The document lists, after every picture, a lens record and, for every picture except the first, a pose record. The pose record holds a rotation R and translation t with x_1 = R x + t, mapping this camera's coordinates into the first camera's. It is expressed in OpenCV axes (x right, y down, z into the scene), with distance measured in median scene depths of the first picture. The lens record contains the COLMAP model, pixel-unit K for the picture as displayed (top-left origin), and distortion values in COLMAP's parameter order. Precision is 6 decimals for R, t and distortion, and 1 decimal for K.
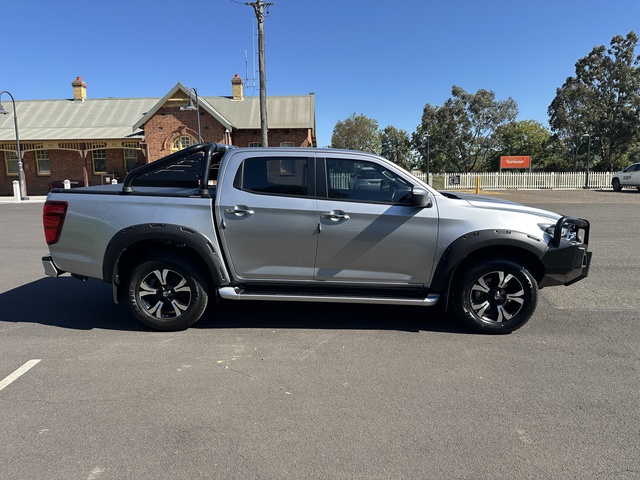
lens RADIAL K [[454.8, 0, 319.6], [0, 454.8, 244.7], [0, 0, 1]] dist [0.006081, -0.030726]
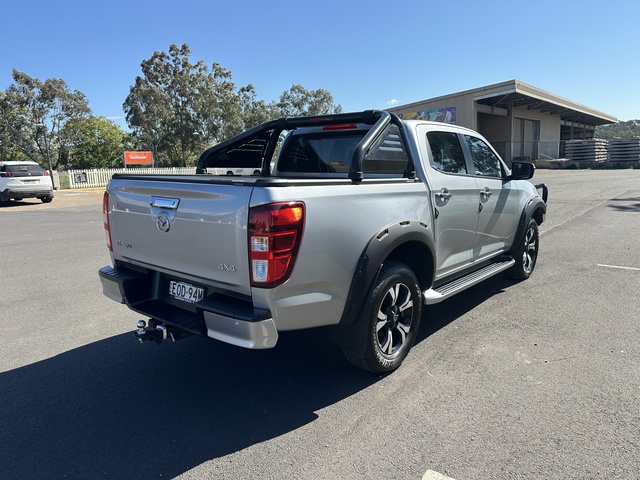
lens RADIAL K [[454.8, 0, 314.1], [0, 454.8, 255.3], [0, 0, 1]] dist [0.006081, -0.030726]
pose [[0.605700, -0.161594, 0.779112, -0.086774], [0.141603, 0.985422, 0.094298, -0.006822], [-0.782992, 0.053209, 0.619752, 0.058472]]
